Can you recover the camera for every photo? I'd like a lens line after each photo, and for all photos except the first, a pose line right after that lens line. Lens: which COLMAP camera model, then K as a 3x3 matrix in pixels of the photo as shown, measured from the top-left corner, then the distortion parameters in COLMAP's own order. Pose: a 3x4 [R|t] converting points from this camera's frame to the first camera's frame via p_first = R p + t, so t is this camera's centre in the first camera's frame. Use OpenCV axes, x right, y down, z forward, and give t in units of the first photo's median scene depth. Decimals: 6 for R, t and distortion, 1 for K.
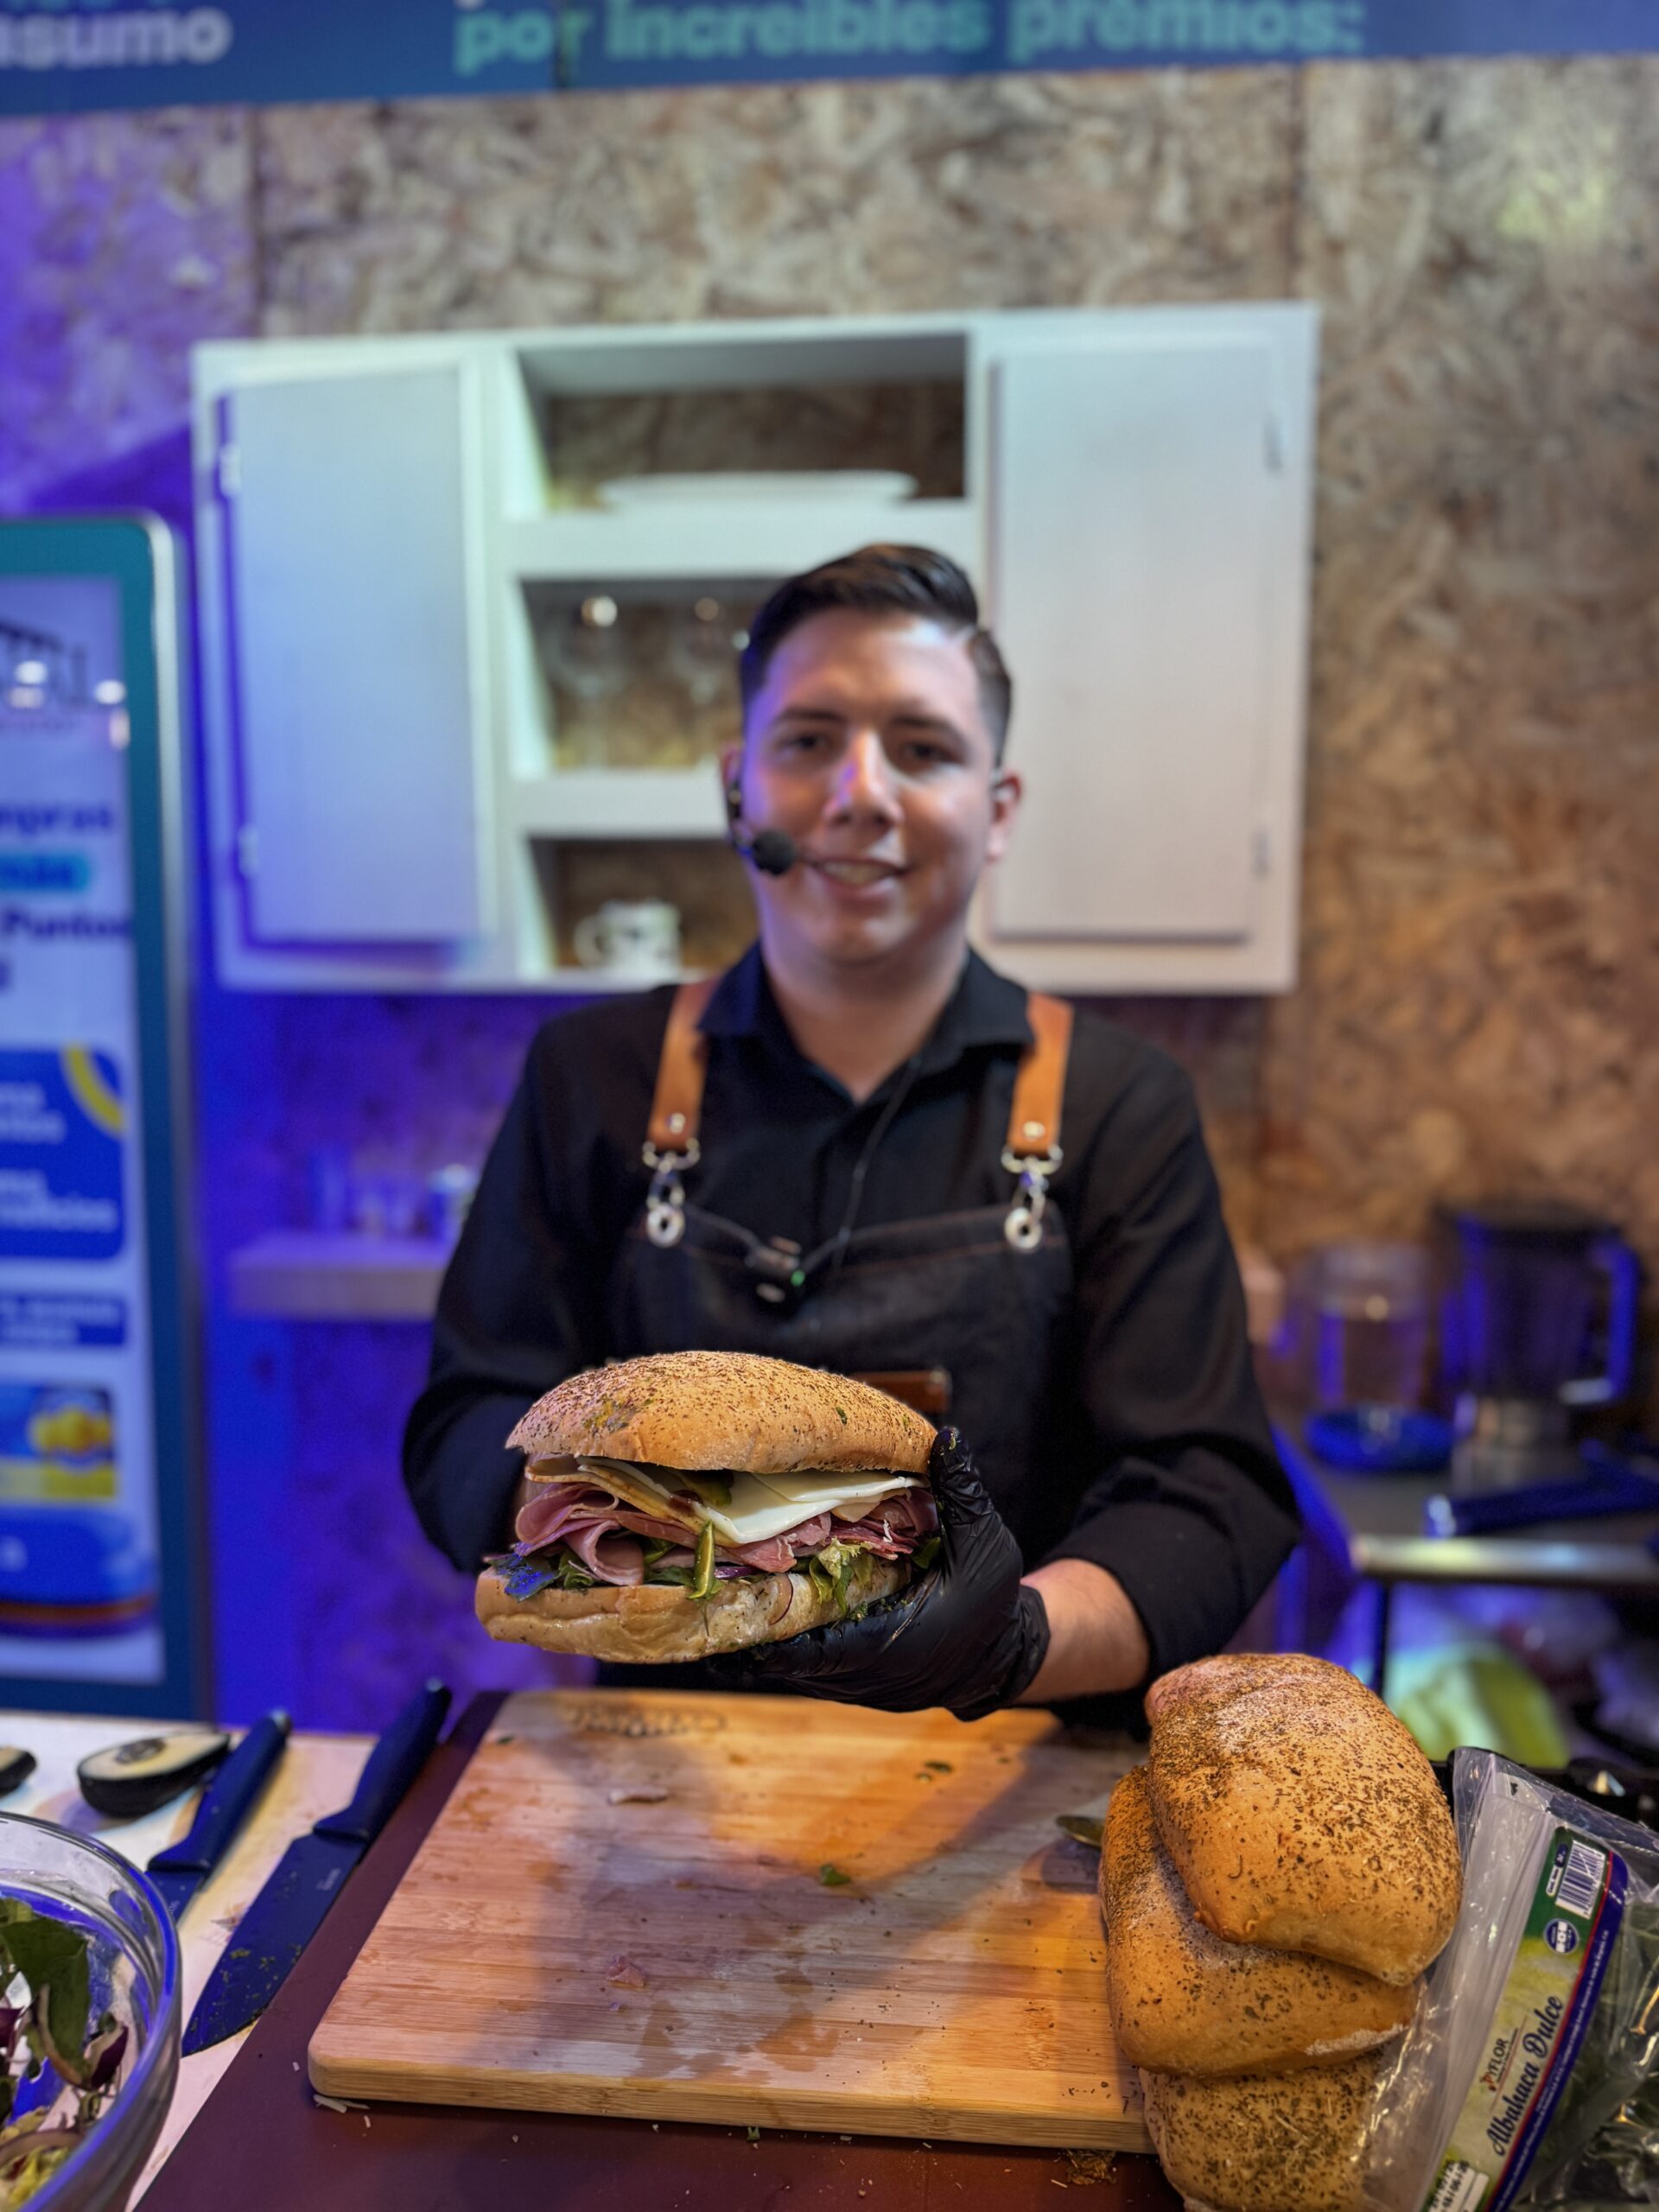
lens RADIAL K [[1671.2, 0, 828.4], [0, 1671.2, 1142.0], [0, 0, 1]] dist [-0.022443, 0.004669]
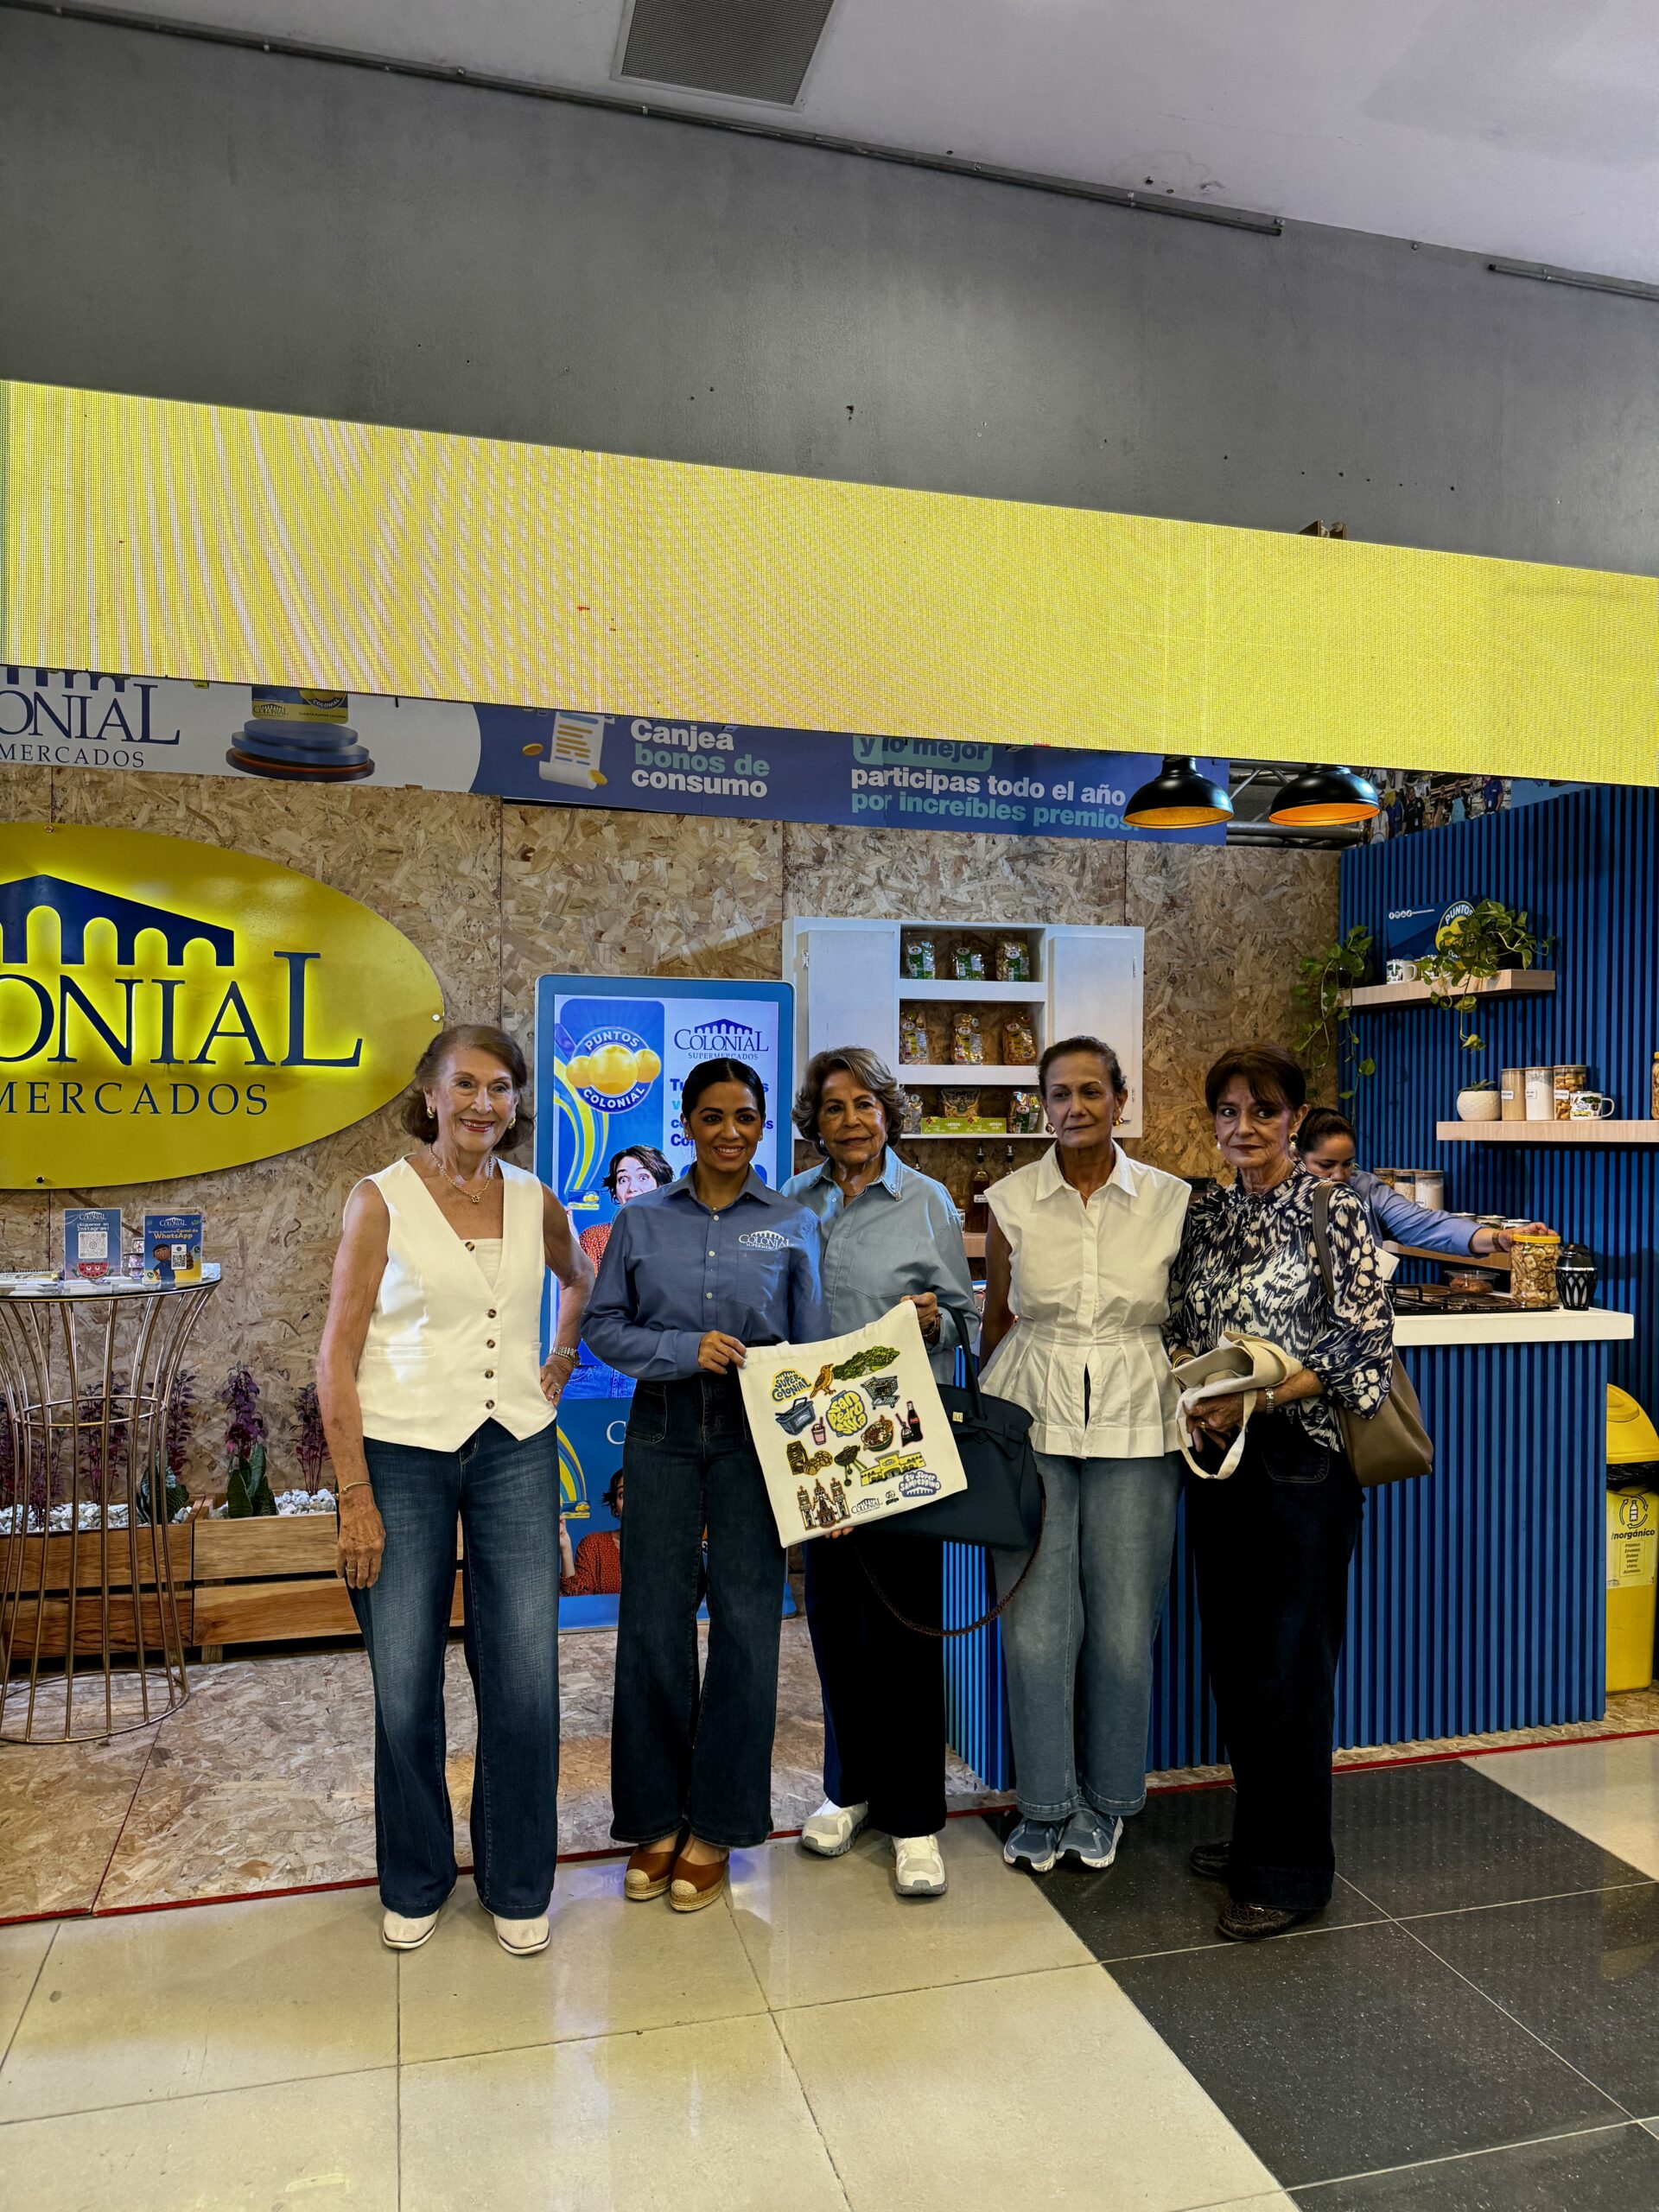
lens RADIAL K [[1543.0, 0, 825.6], [0, 1543.0, 1120.0], [0, 0, 1]] dist [0.145092, -0.279975]
pose [[0.937100, 0.000736, 0.349060, -1.216166], [0.037563, 0.993978, -0.102939, 0.141994], [-0.347034, 0.109576, 0.931429, -1.410769]]
